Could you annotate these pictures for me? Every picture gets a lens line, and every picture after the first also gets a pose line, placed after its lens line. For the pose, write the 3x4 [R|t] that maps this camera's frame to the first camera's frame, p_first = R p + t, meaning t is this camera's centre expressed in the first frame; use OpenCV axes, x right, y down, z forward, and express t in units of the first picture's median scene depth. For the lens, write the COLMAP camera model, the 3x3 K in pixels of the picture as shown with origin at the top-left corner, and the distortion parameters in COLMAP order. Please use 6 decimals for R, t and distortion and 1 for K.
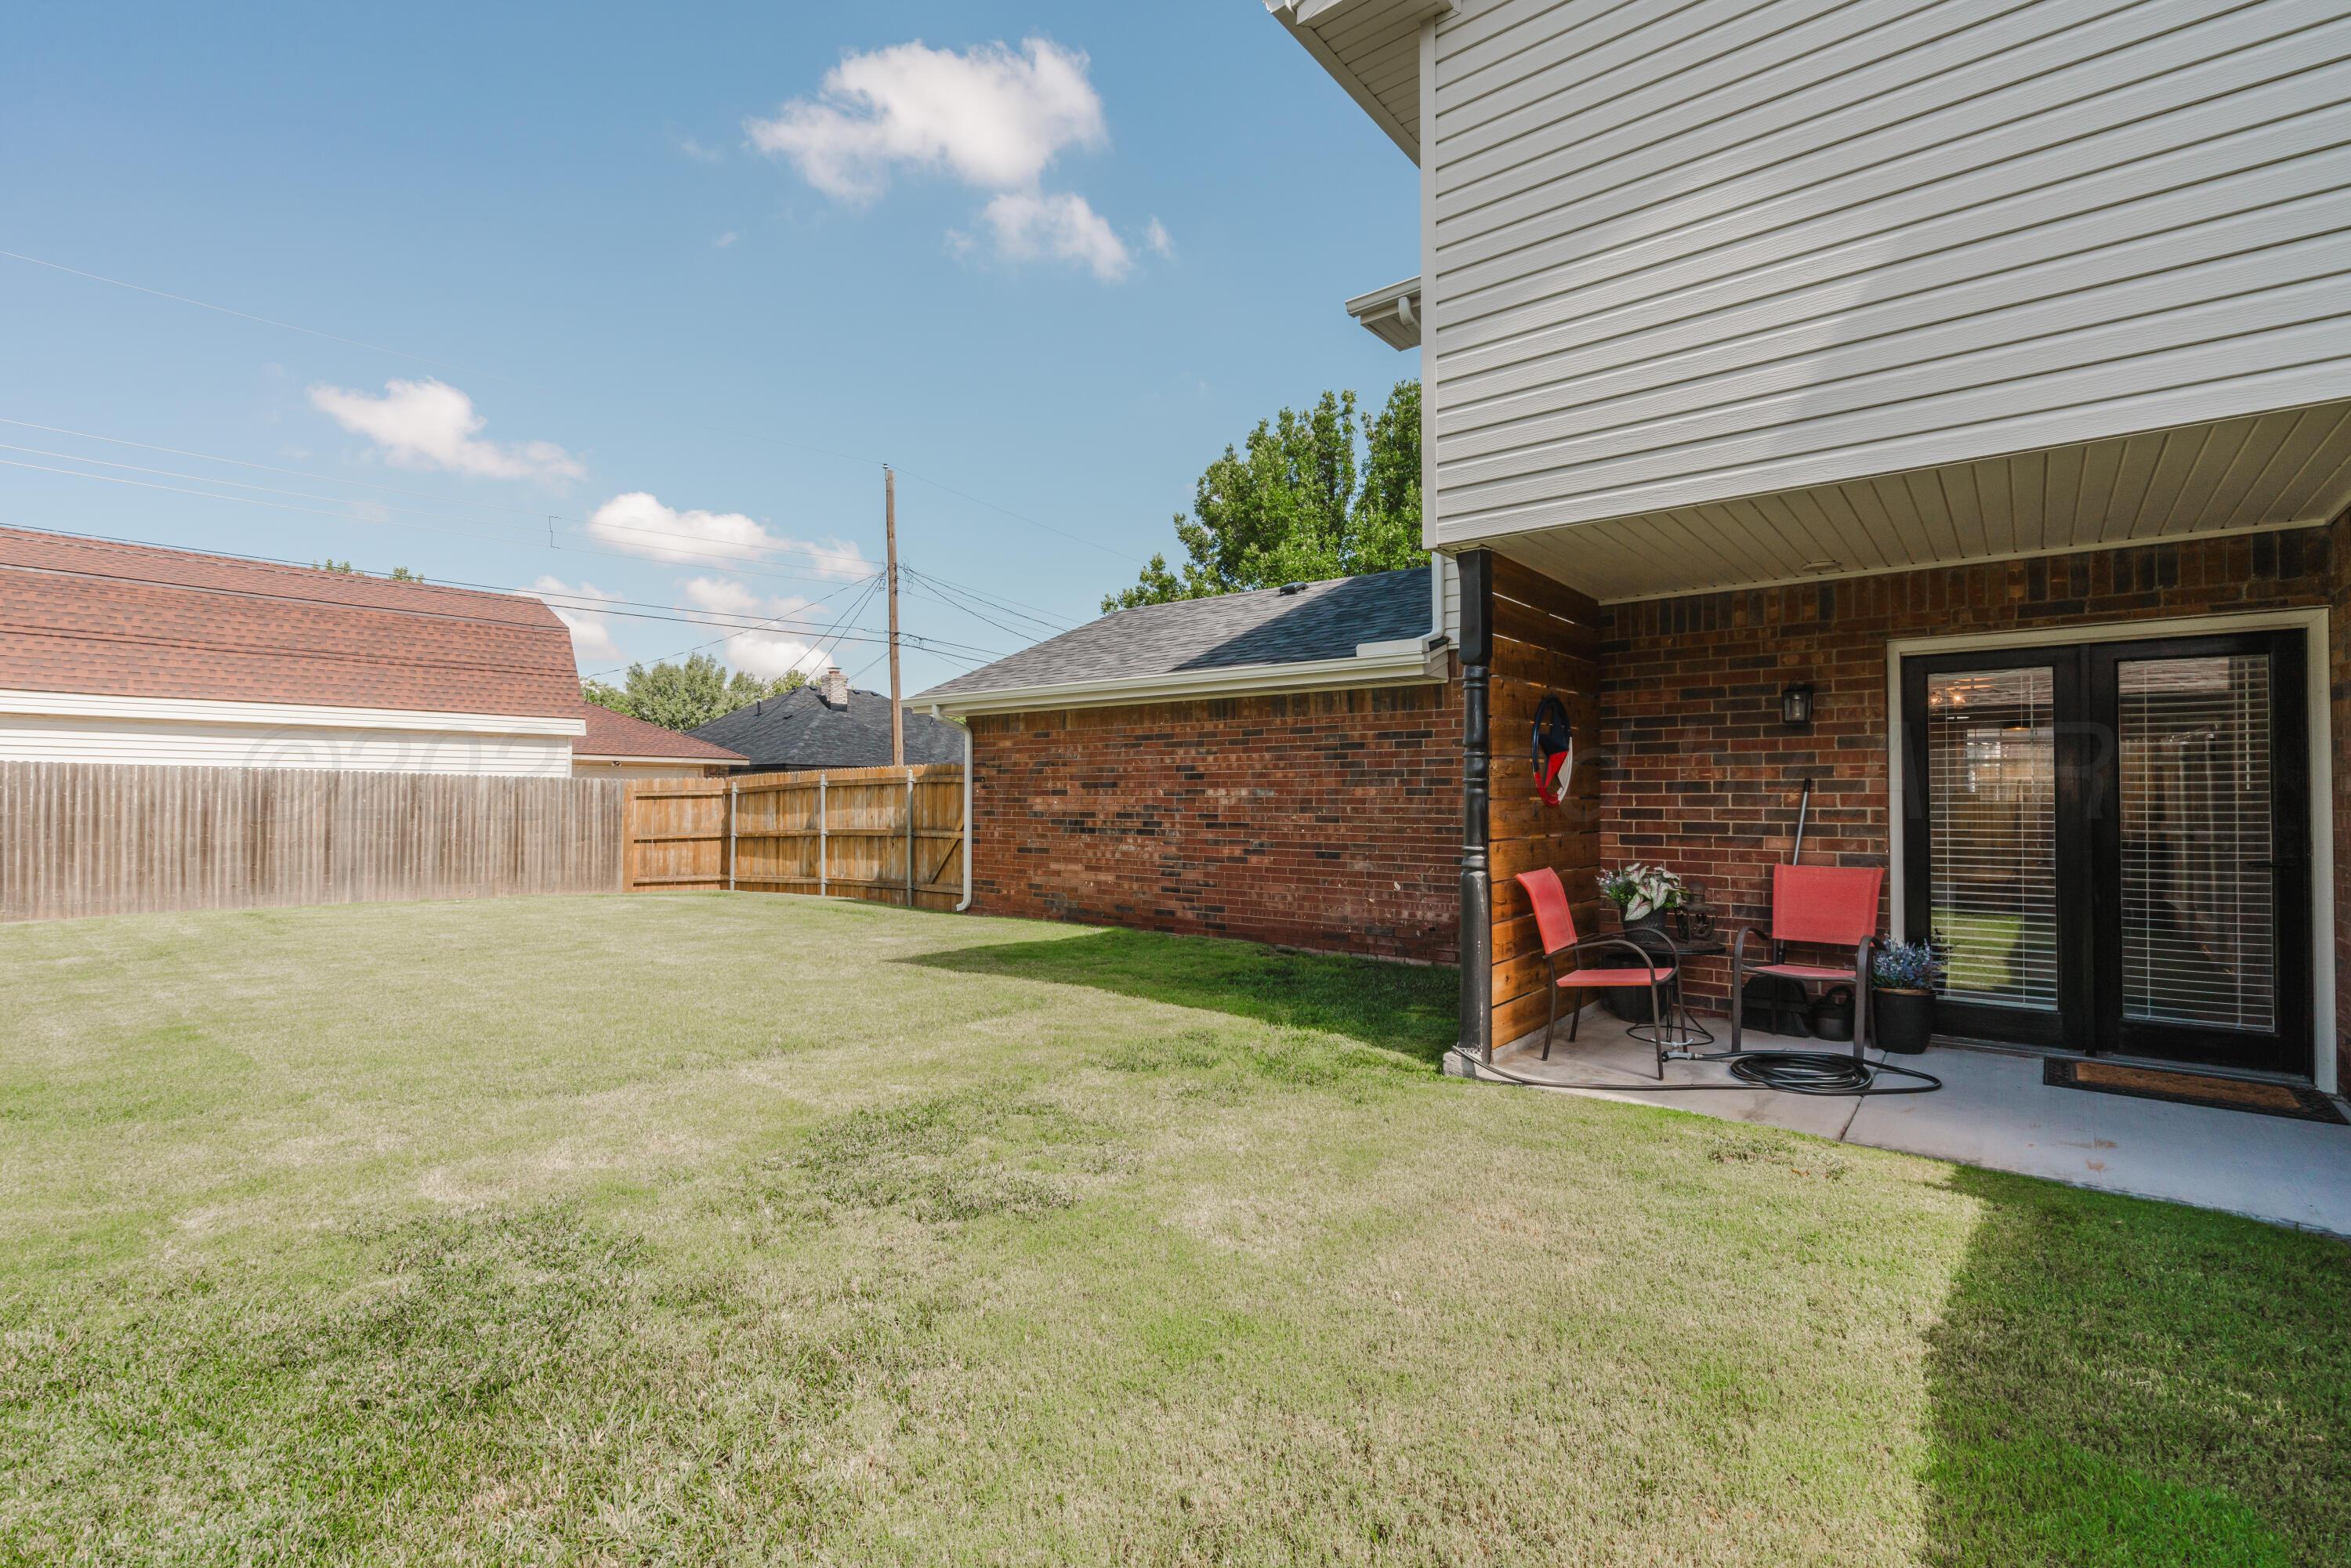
lens RADIAL K [[1057.0, 0, 1179.4], [0, 1057.0, 786.2], [0, 0, 1]] dist [-0.002066, -0.000622]
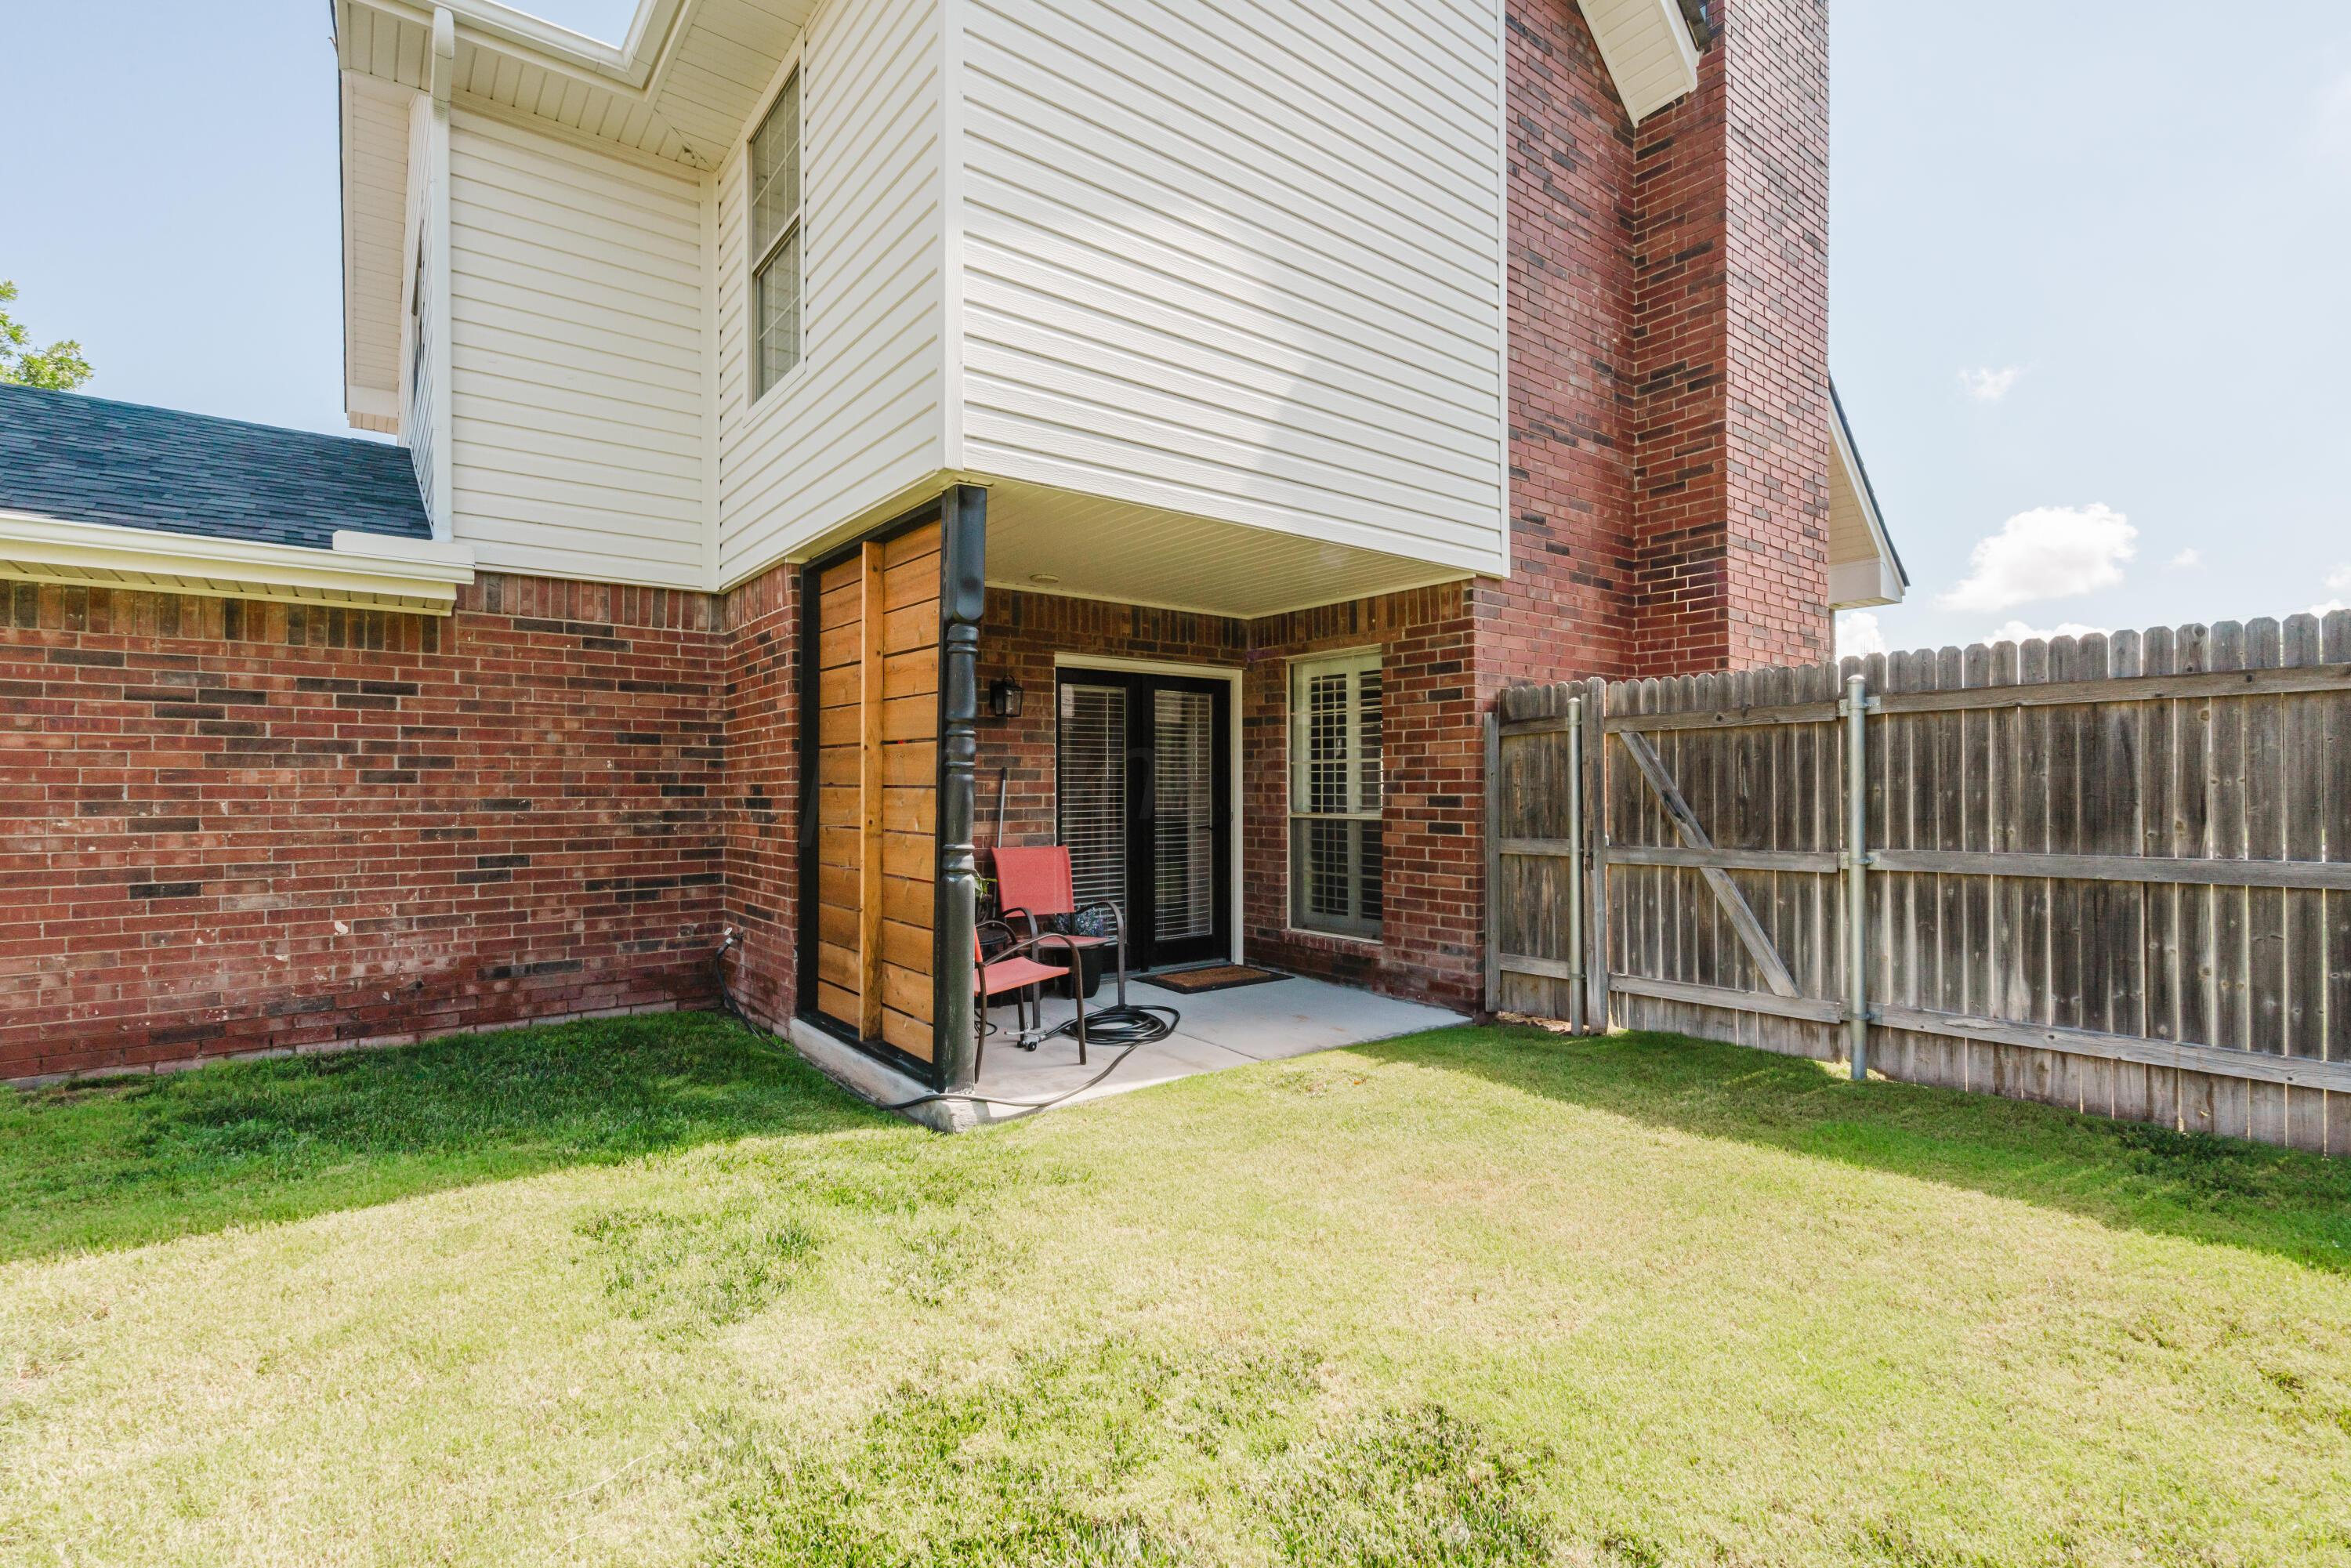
lens RADIAL K [[1057.0, 0, 1174.5], [0, 1057.0, 777.2], [0, 0, 1]] dist [-0.002066, -0.000622]
pose [[0.237697, 0.006875, 0.971315, -0.285915], [-0.009766, 0.999941, -0.004688, 0.003940], [-0.971290, -0.008371, 0.237750, 0.378530]]
